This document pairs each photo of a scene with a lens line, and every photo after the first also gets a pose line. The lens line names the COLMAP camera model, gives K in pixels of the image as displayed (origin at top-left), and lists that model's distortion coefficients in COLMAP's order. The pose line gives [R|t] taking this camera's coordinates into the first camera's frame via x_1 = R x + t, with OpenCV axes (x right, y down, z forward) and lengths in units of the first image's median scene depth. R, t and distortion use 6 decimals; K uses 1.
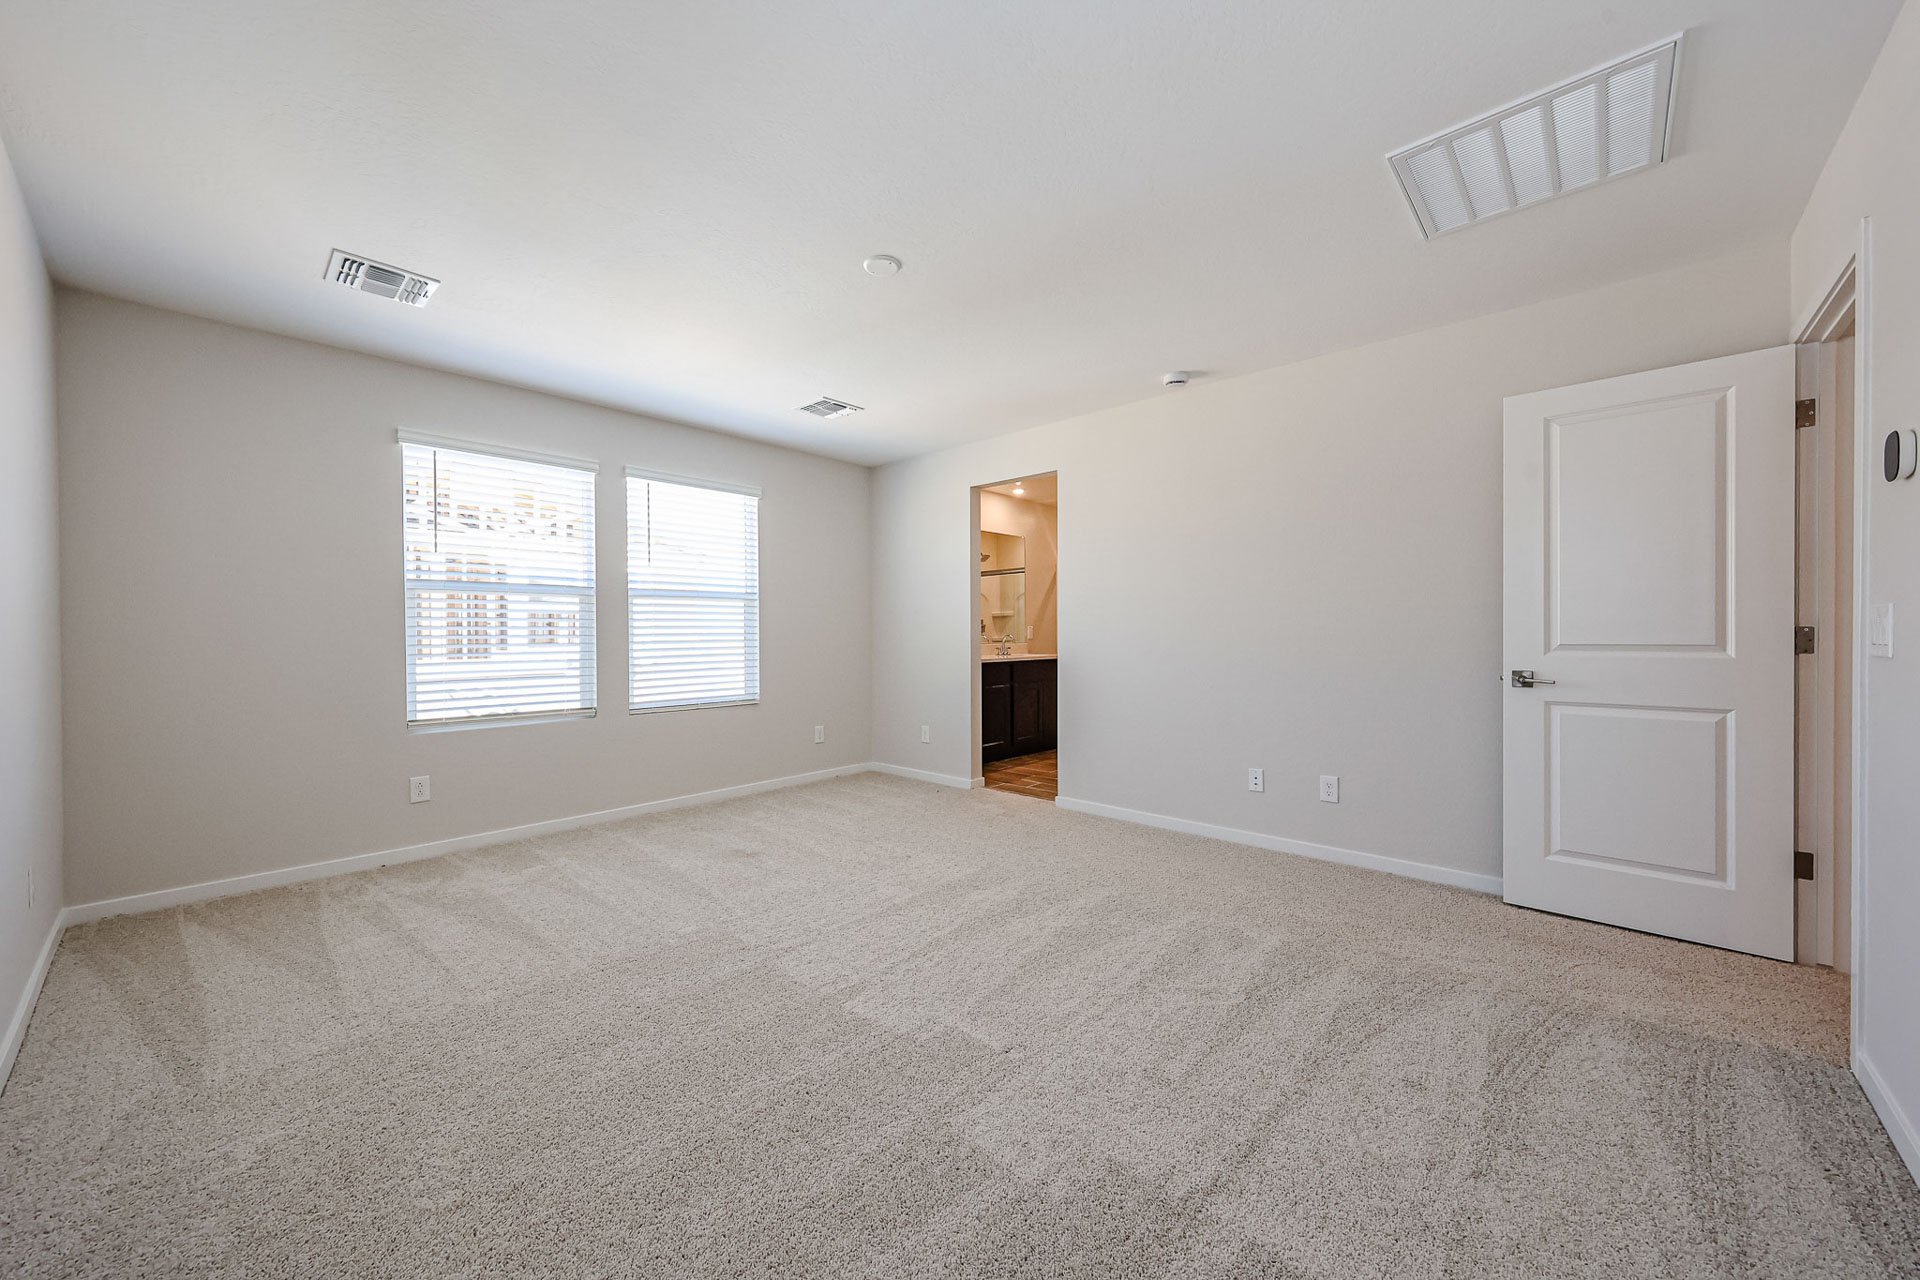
lens RADIAL K [[711.5, 0, 960.0], [0, 711.5, 640.0], [0, 0, 1]] dist [-0.000429, -0.000032]
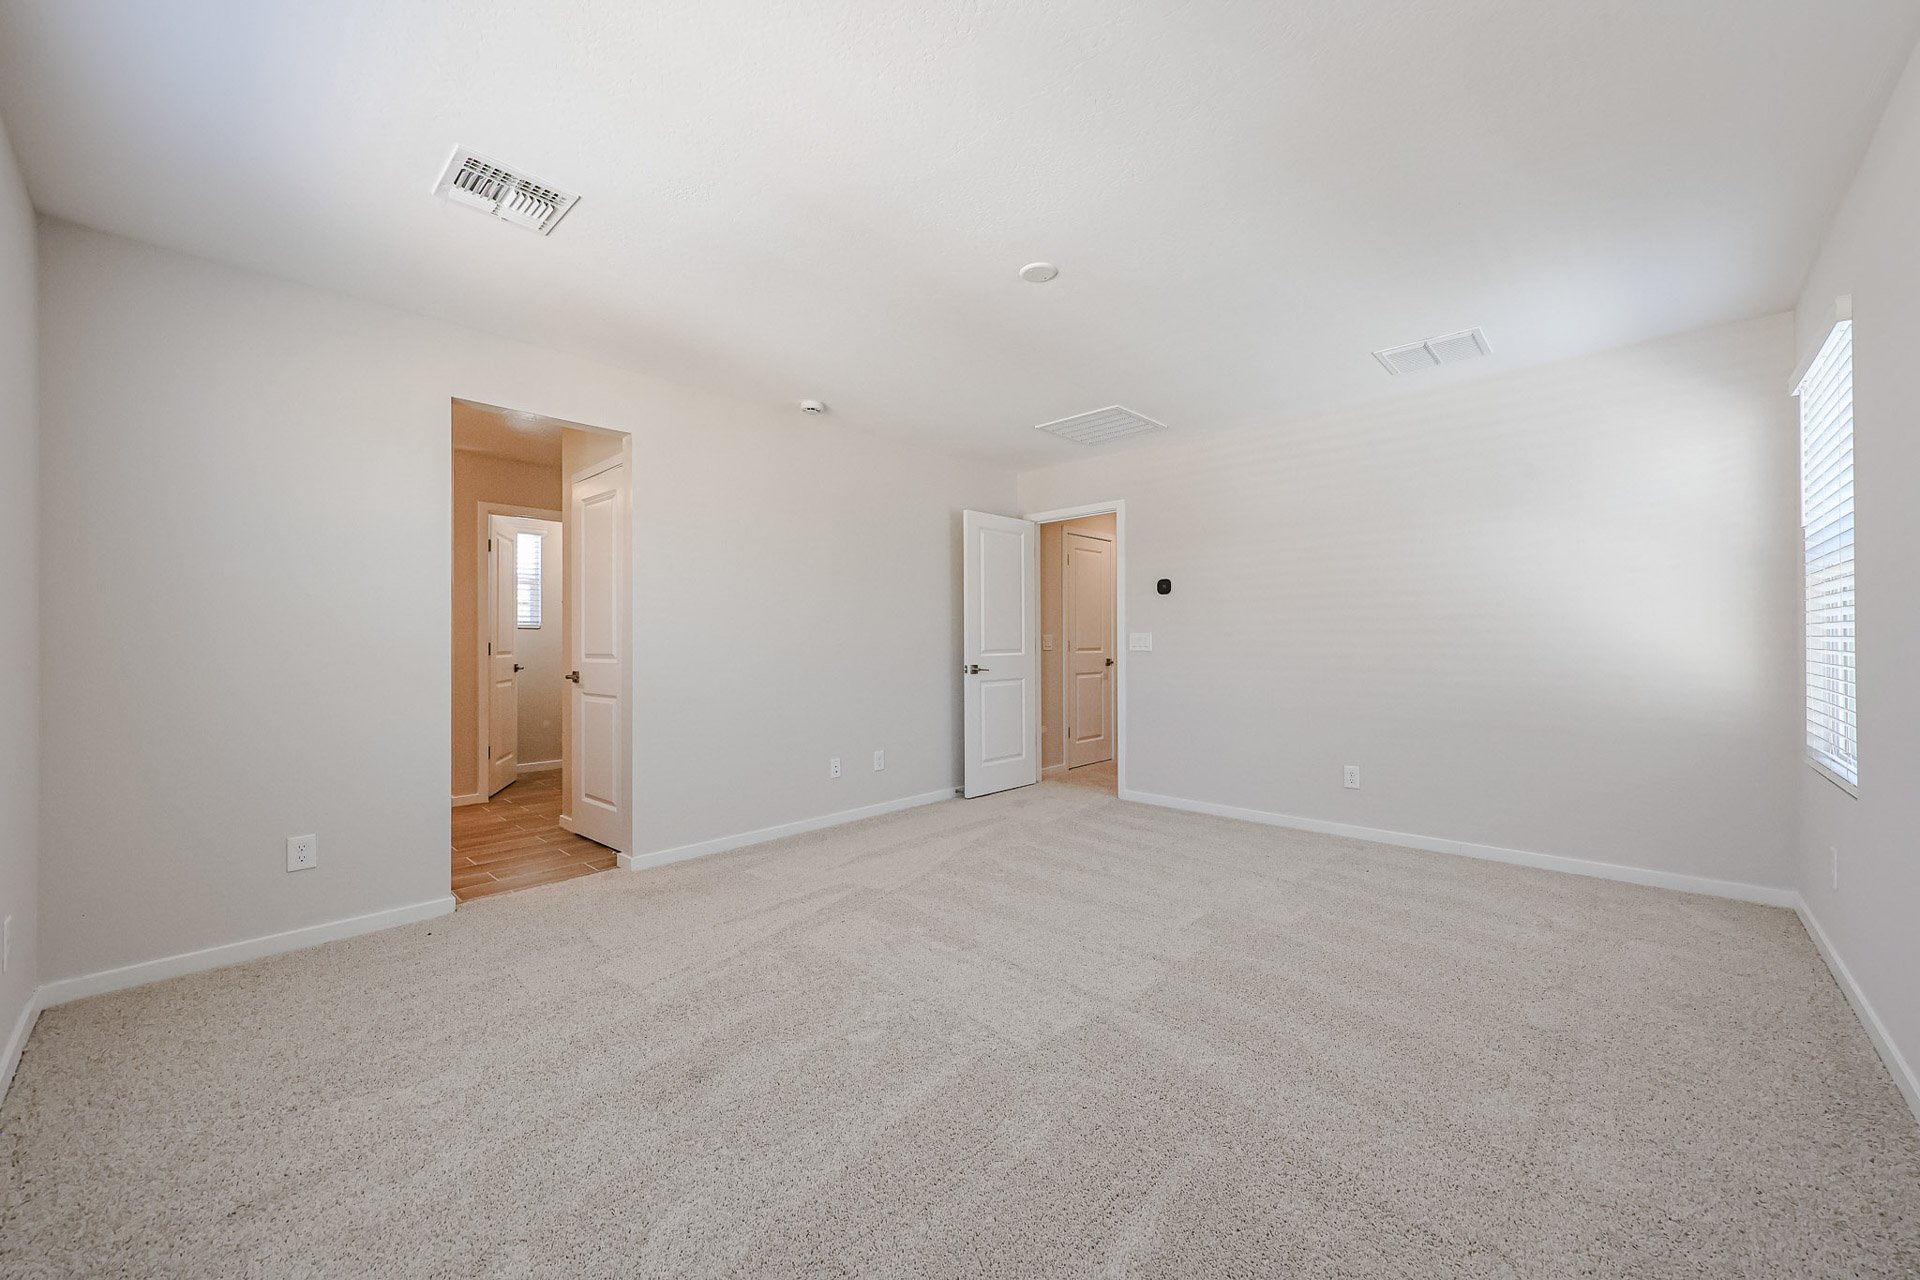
lens RADIAL K [[711.5, 0, 960.0], [0, 711.5, 640.0], [0, 0, 1]] dist [-0.000429, -0.000032]
pose [[0.014507, 0.006772, 0.999872, -1.009415], [0.017178, 0.999828, -0.007021, -0.007417], [-0.999747, 0.017278, 0.014388, 1.010581]]
